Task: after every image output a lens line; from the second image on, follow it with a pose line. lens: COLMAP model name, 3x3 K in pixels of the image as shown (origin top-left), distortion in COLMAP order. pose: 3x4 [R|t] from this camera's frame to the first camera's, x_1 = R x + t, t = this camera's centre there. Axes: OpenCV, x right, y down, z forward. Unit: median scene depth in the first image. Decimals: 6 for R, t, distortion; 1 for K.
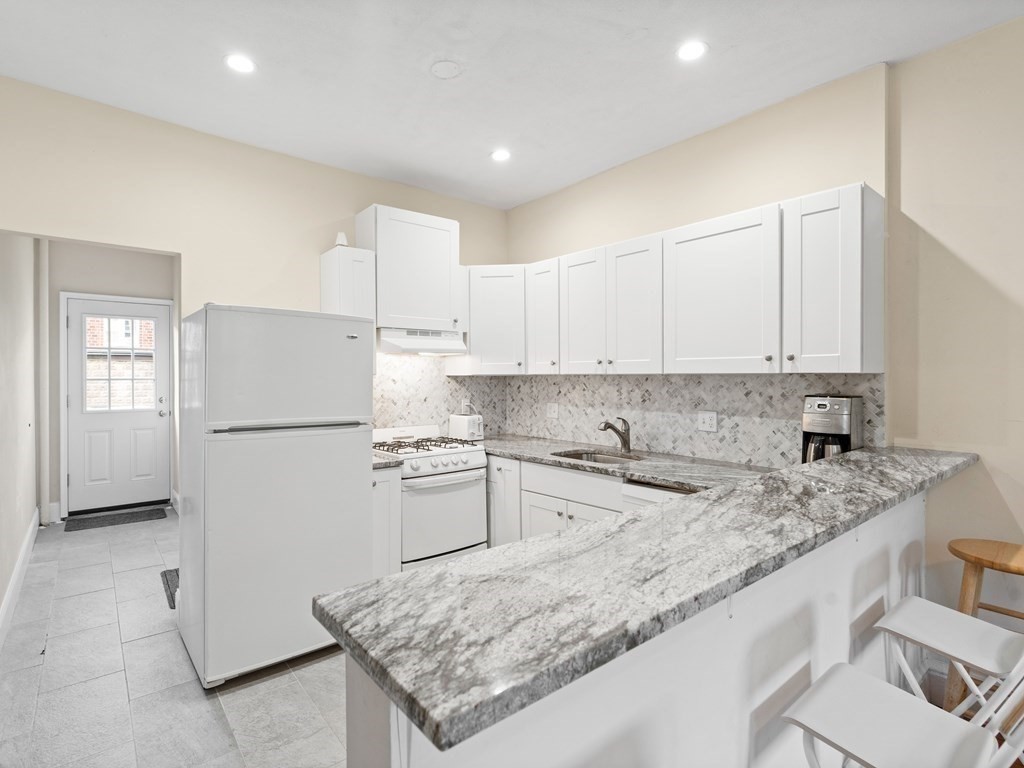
lens RADIAL K [[517.2, 0, 510.8], [0, 517.2, 377.2], [0, 0, 1]] dist [-0.014833, 0.006568]
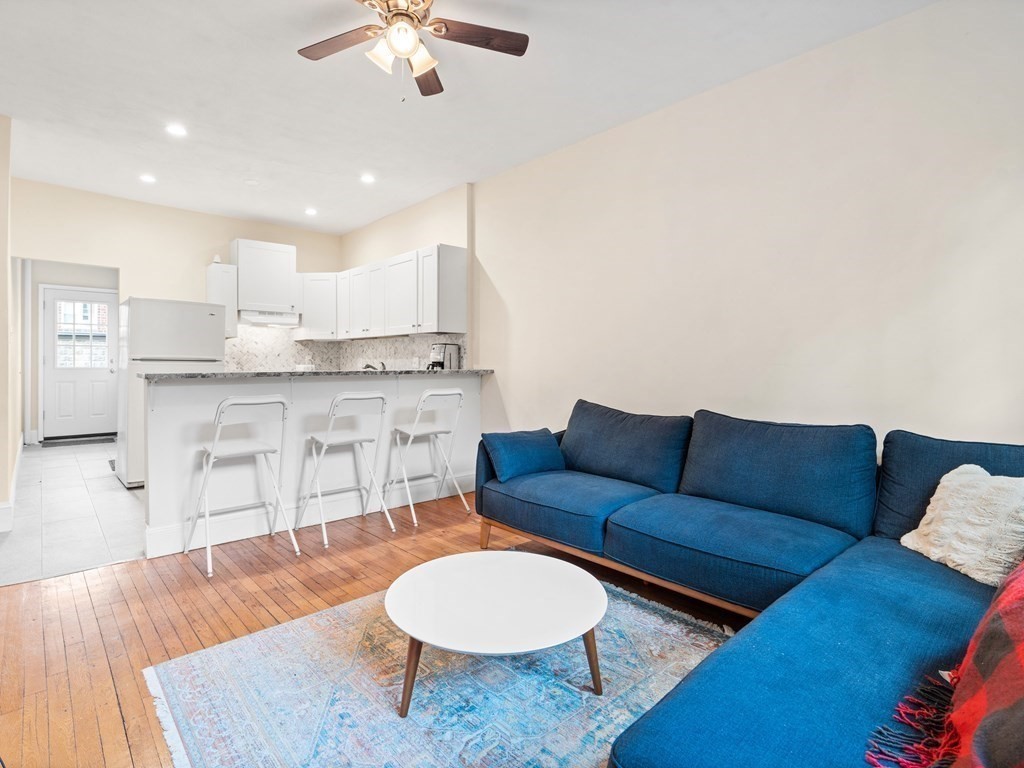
lens RADIAL K [[517.2, 0, 510.5], [0, 517.2, 362.1], [0, 0, 1]] dist [-0.014833, 0.006568]
pose [[0.998684, 0.003687, 0.051151, 0.585918], [-0.003494, 0.999986, -0.003858, 0.085227], [-0.051165, 0.003674, 0.998683, -0.798679]]
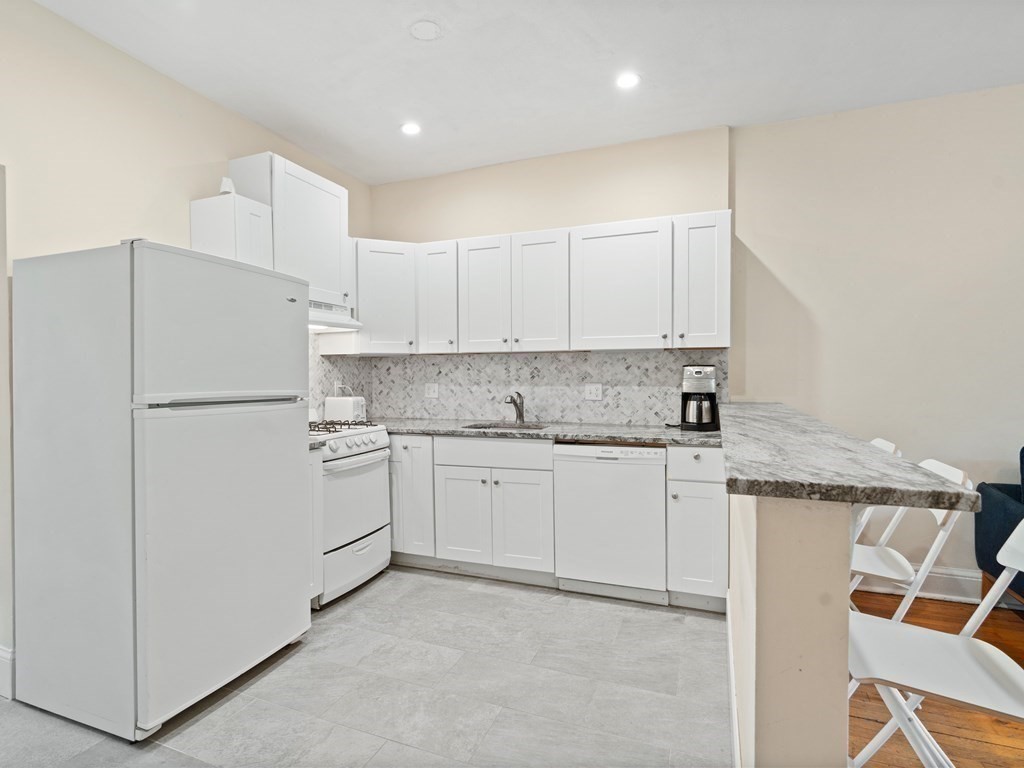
lens RADIAL K [[517.2, 0, 510.3], [0, 517.2, 382.6], [0, 0, 1]] dist [-0.014833, 0.006568]
pose [[0.873895, -0.010227, 0.486007, -0.348193], [0.004953, 0.999914, 0.012136, 0.045929], [-0.486089, -0.008199, 0.873871, 0.044590]]
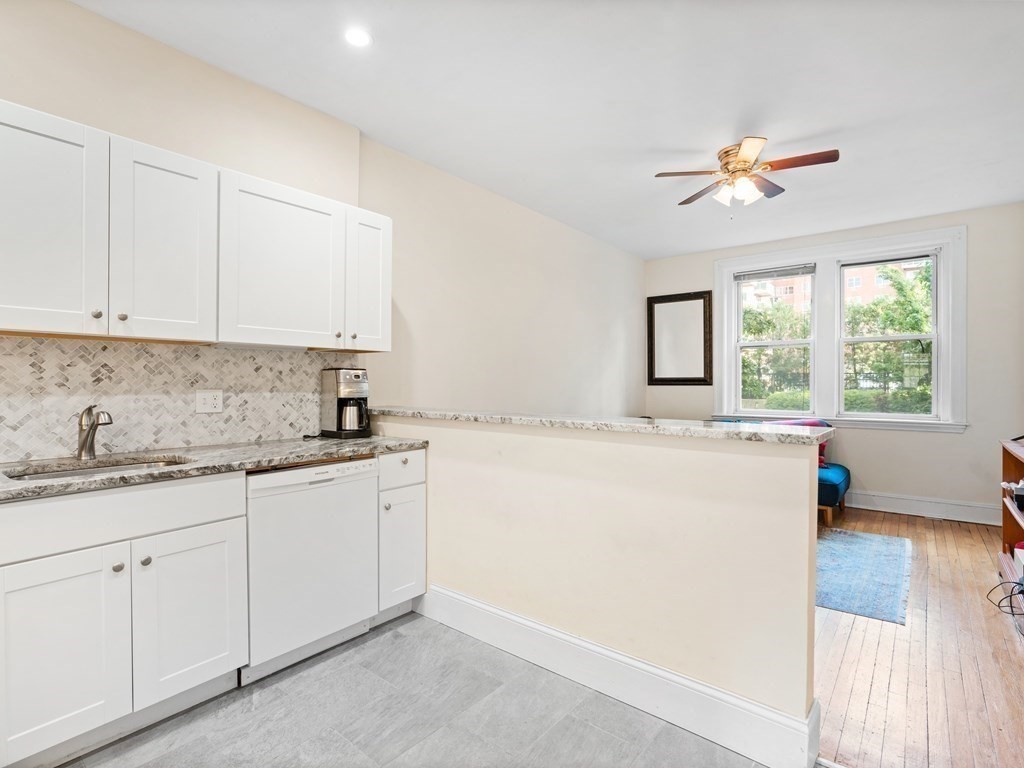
lens RADIAL K [[517.2, 0, 515.1], [0, 517.2, 380.3], [0, 0, 1]] dist [-0.014833, 0.006568]
pose [[-0.199131, 0.006370, 0.979952, -0.528577], [0.003110, 0.999978, -0.005868, 0.053993], [-0.979968, 0.001879, -0.199146, 0.633284]]
